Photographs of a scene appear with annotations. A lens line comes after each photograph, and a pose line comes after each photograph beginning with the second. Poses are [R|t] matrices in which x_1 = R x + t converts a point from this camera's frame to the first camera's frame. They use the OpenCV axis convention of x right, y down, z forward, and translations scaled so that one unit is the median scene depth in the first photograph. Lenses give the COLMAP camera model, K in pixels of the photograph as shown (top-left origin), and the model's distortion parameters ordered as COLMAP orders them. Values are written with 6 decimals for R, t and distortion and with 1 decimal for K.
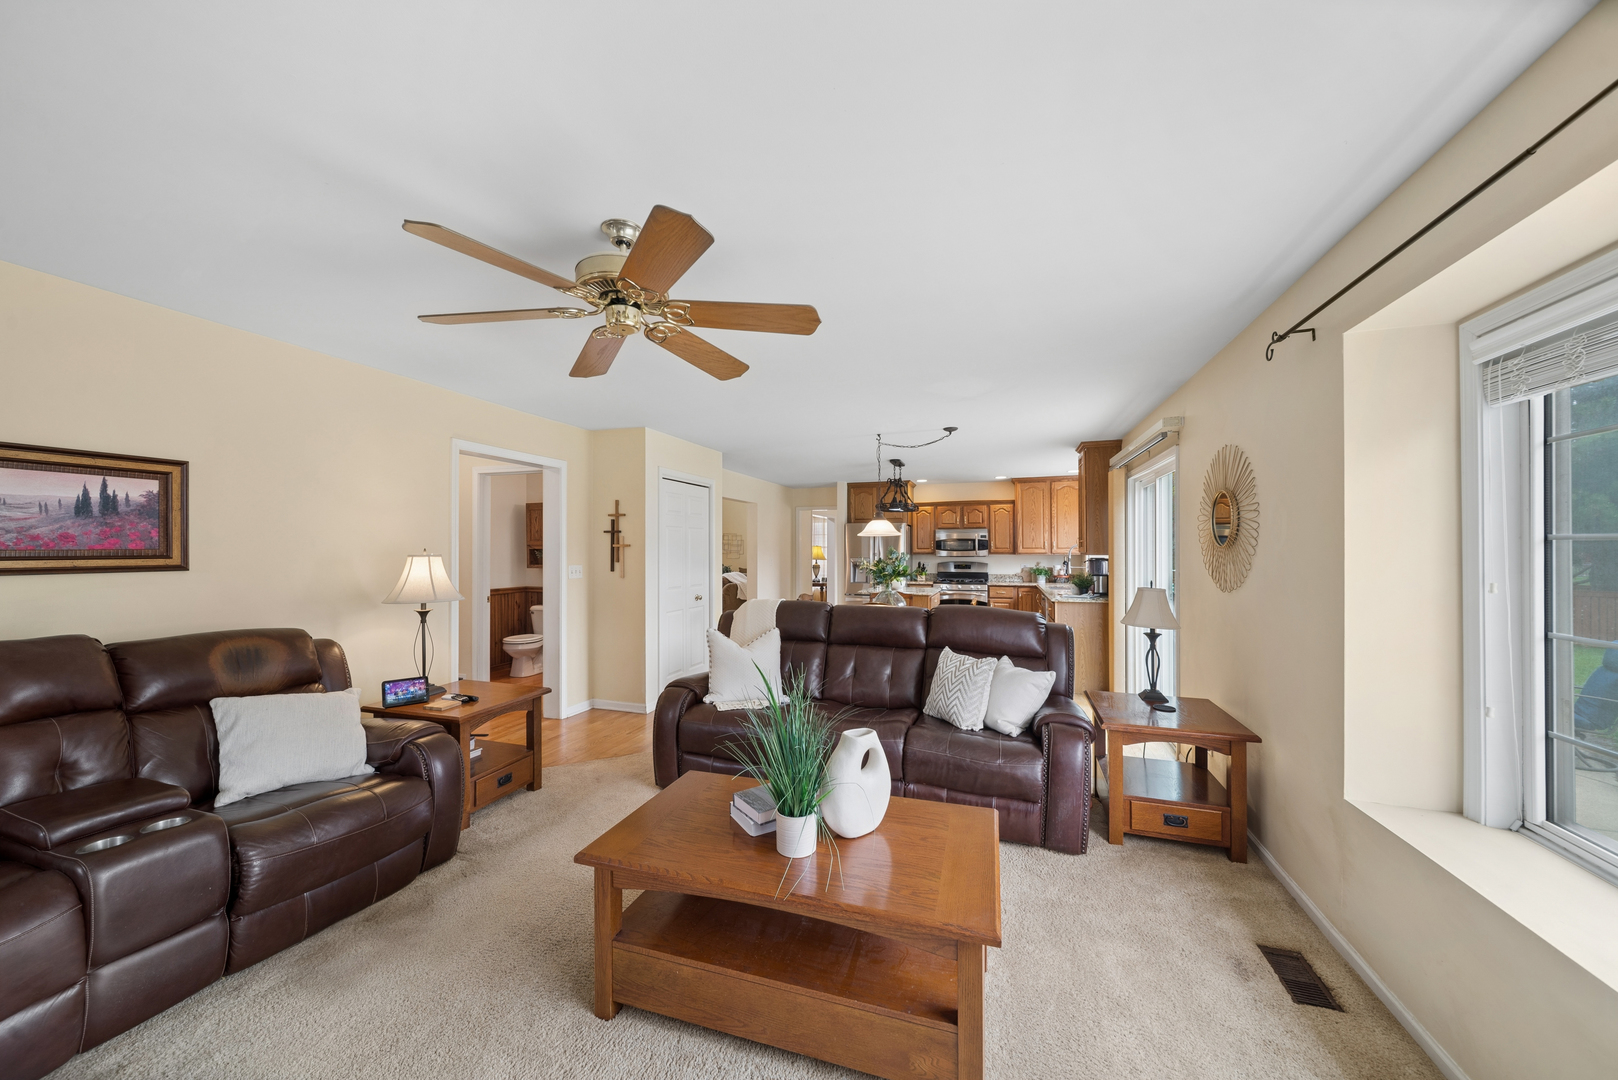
lens RADIAL K [[573.2, 0, 793.6], [0, 573.2, 547.8], [0, 0, 1]] dist [-0.002463, -0.001154]
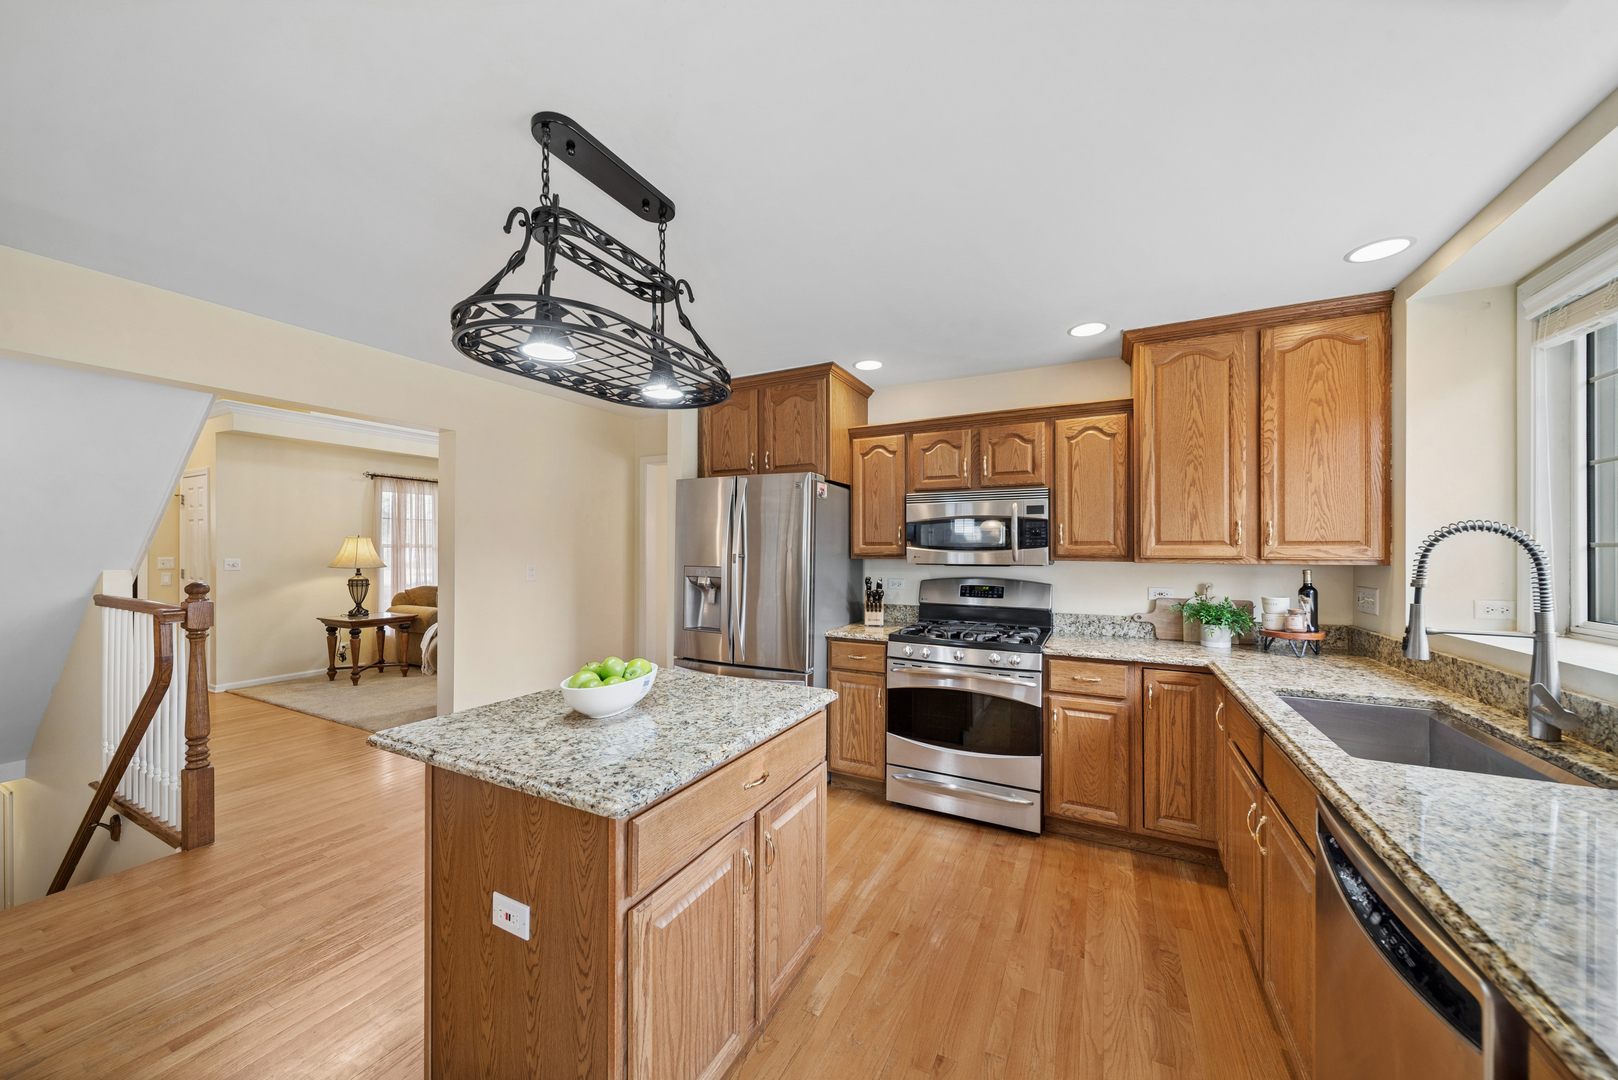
lens RADIAL K [[573.2, 0, 794.8], [0, 573.2, 544.3], [0, 0, 1]] dist [-0.002463, -0.001154]
pose [[0.989480, 0.005769, -0.144557, 0.235688], [-0.006685, 0.999961, -0.005856, 0.004589], [0.144518, 0.006760, 0.989479, 0.630579]]
